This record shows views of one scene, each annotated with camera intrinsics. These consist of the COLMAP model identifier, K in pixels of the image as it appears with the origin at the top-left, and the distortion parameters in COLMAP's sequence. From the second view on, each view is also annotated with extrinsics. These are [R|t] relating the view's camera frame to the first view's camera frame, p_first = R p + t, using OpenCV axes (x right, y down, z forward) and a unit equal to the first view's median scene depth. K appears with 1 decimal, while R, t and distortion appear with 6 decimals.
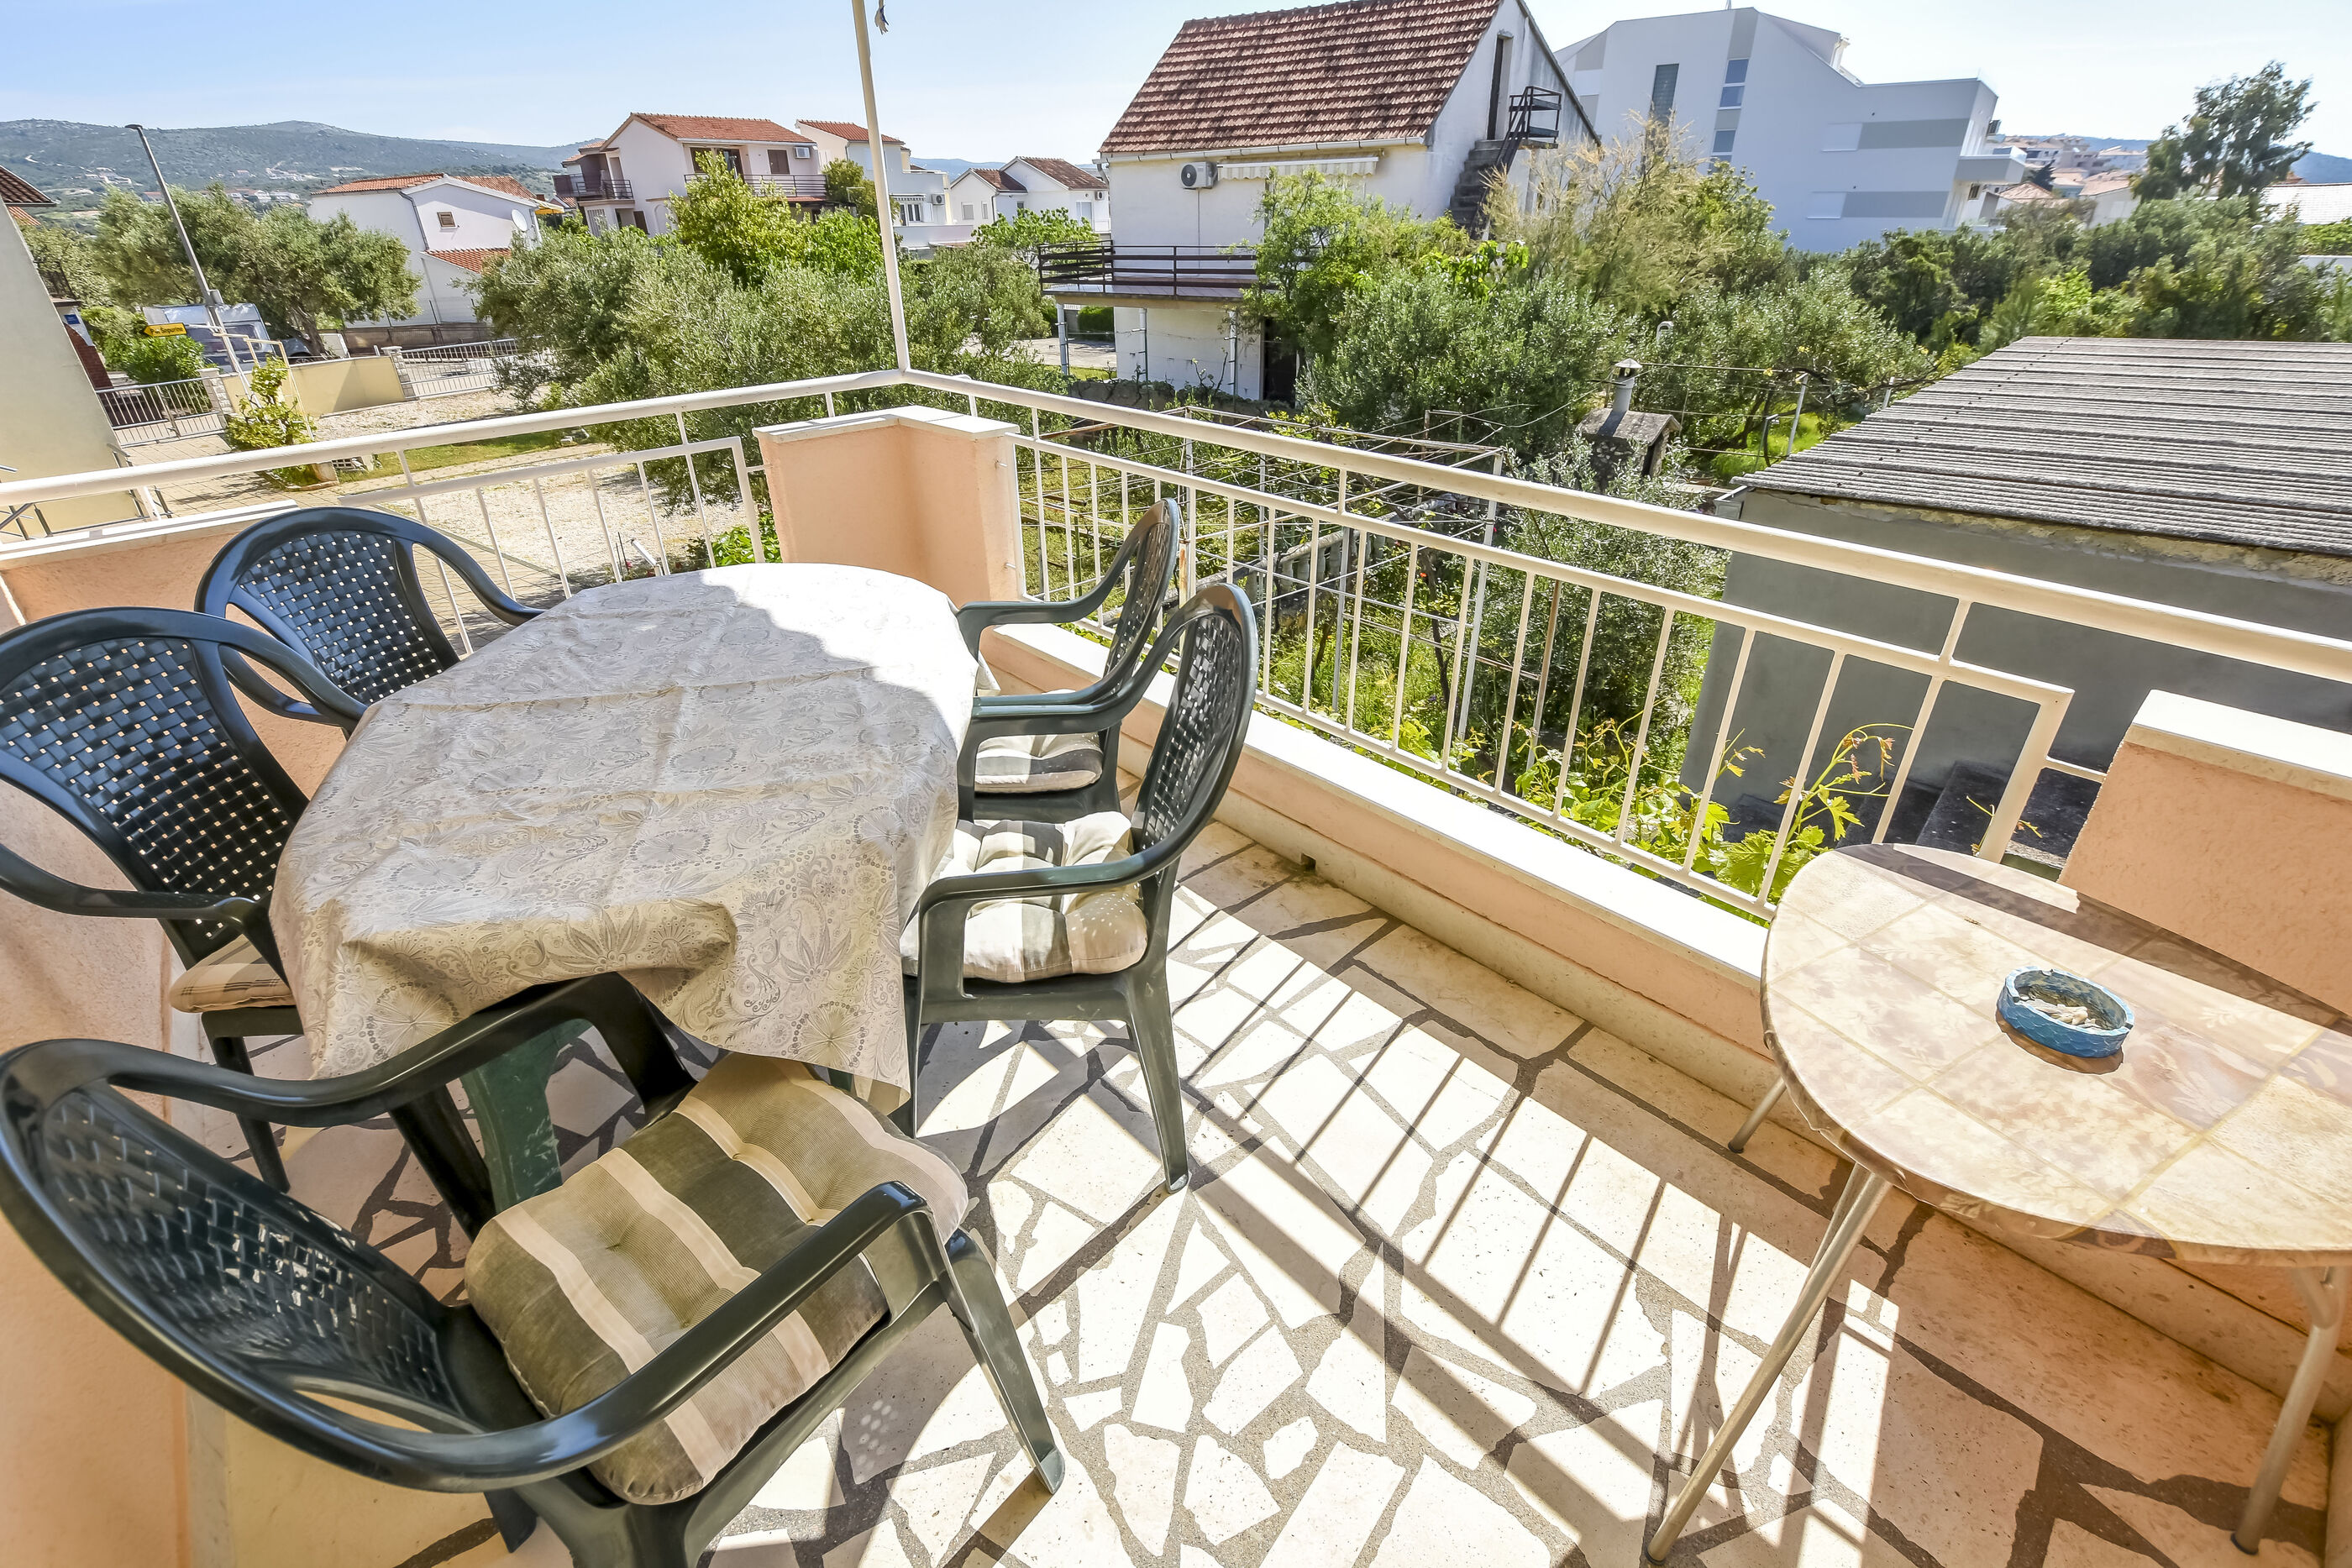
lens RADIAL K [[1004.0, 0, 1166.5], [0, 1004.0, 755.7], [0, 0, 1]] dist [-0.032648, 0.007832]
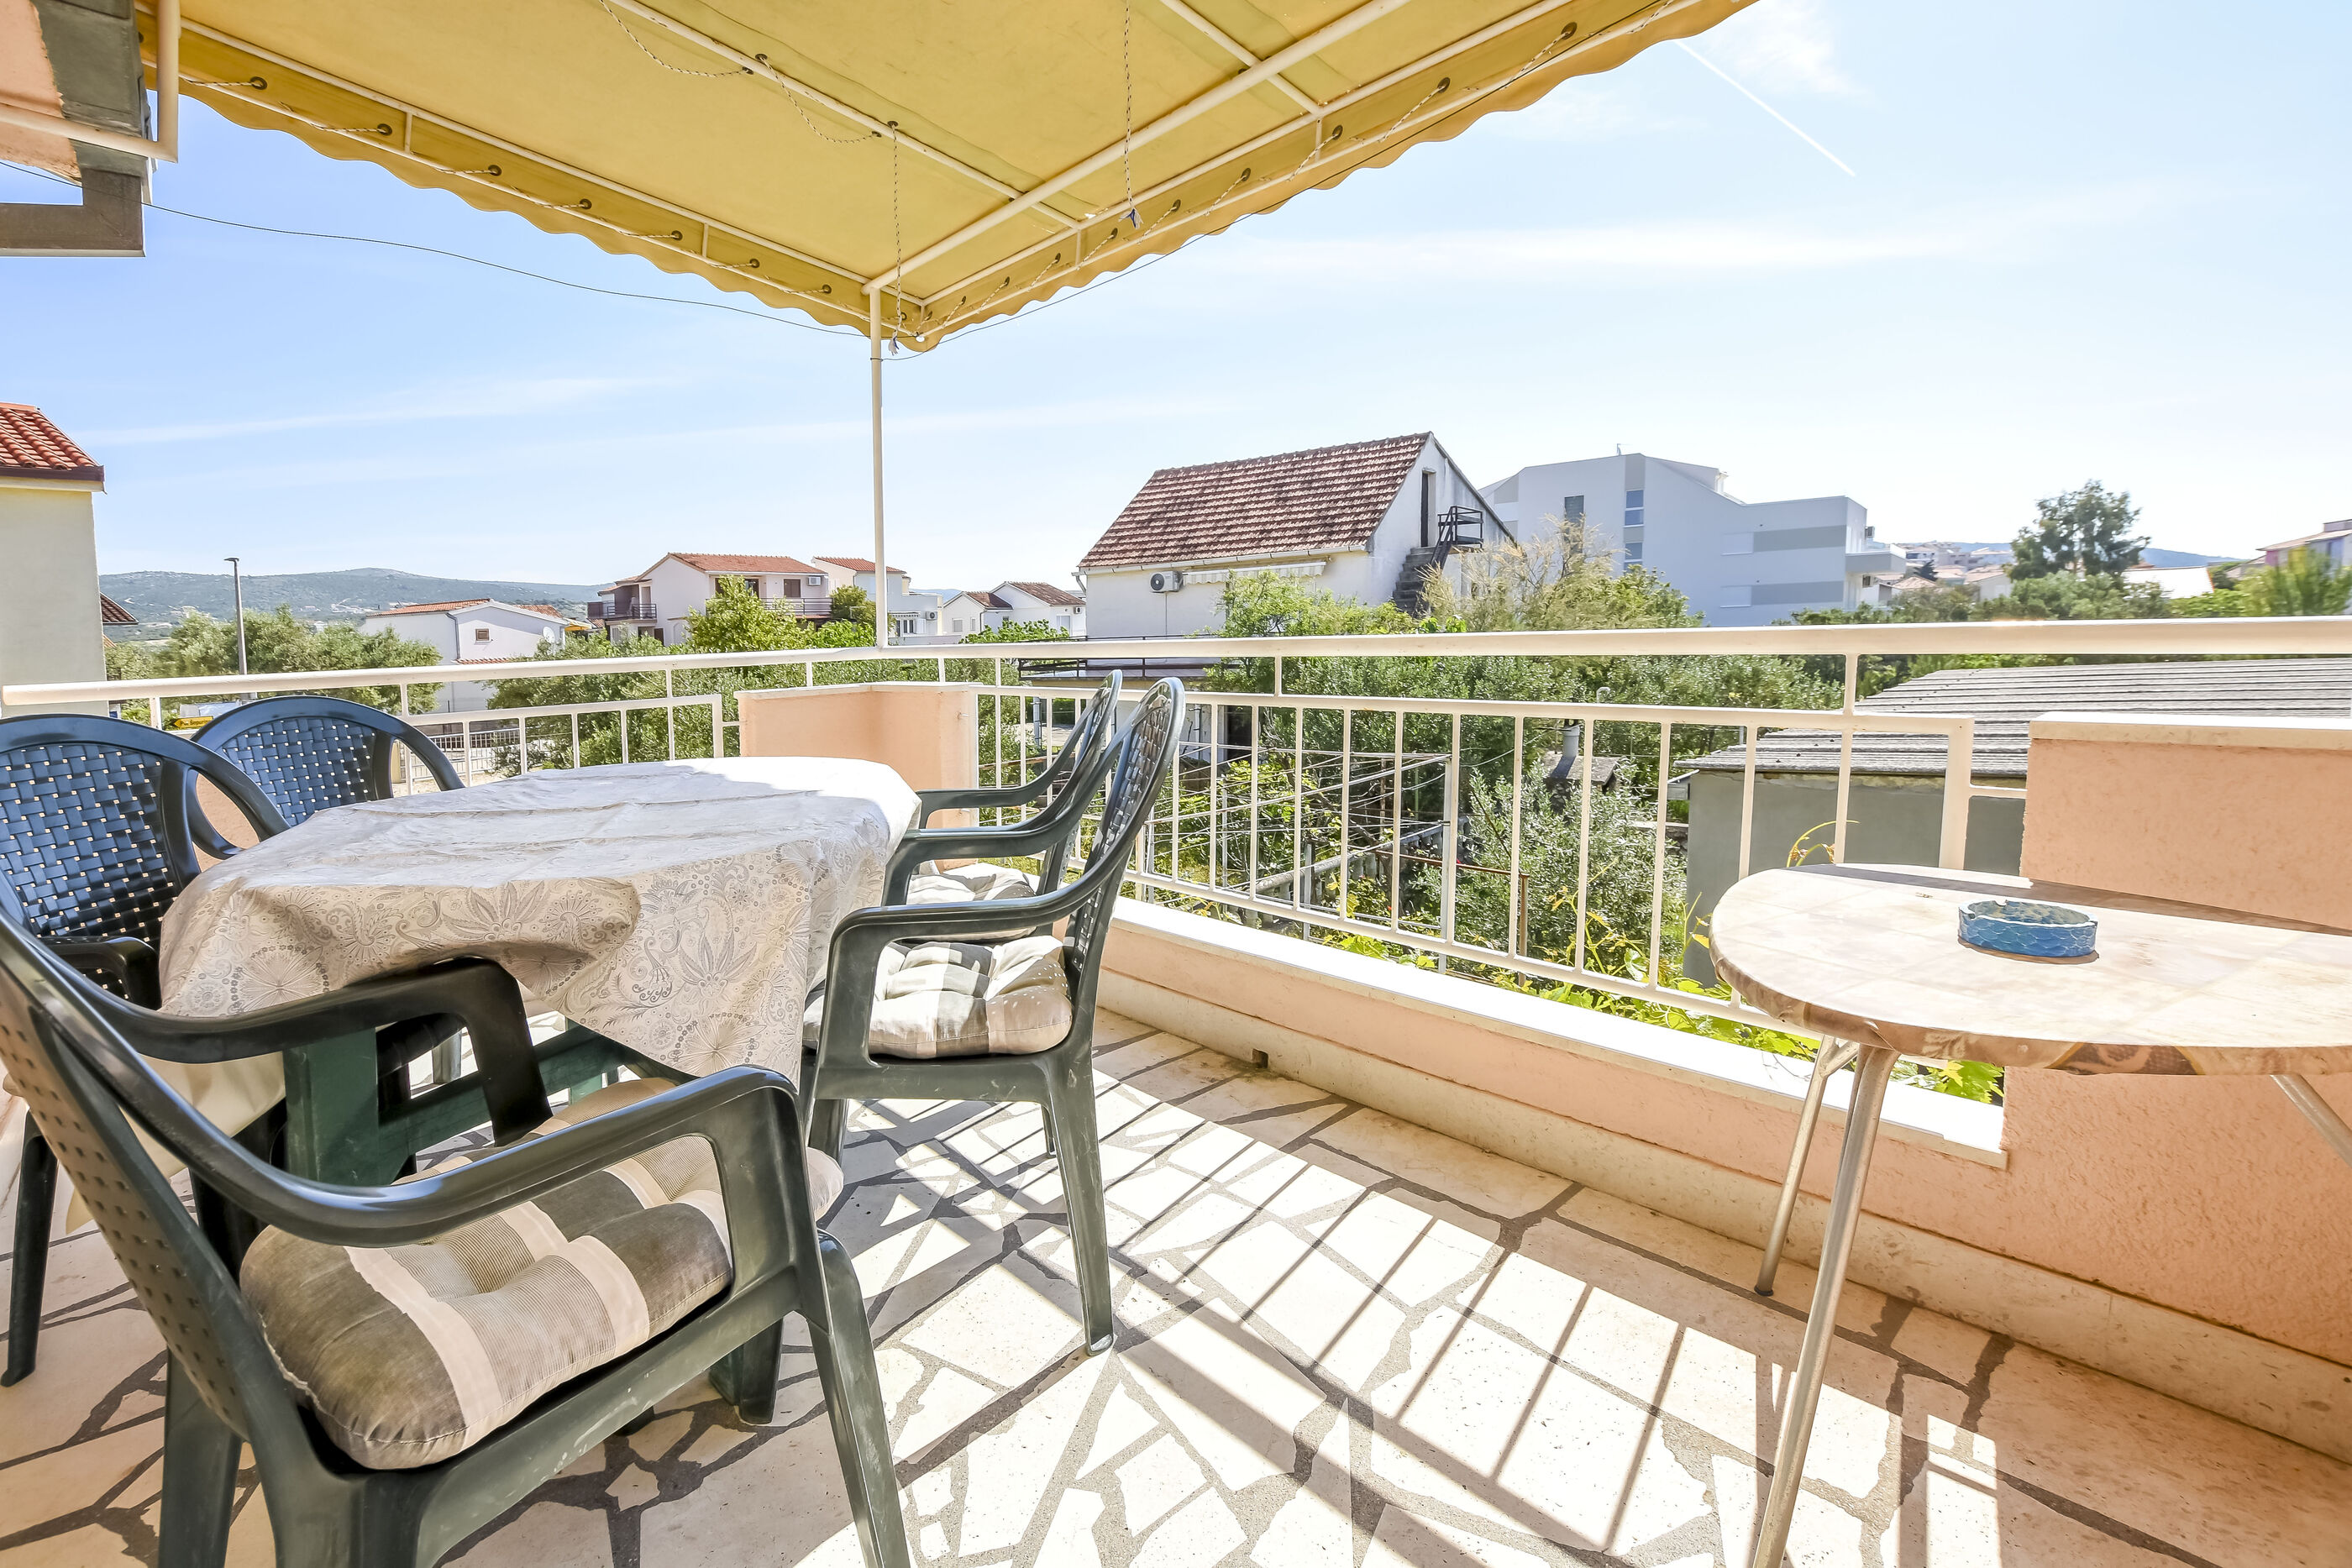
lens RADIAL K [[1052.7, 0, 1129.6], [0, 1052.7, 774.0], [0, 0, 1]] dist [-0.024638, 0.001334]
pose [[0.999834, 0.011599, -0.014020, 0.039453], [-0.016216, 0.917535, -0.397325, 0.312201], [0.008255, 0.397487, 0.917571, 0.012923]]
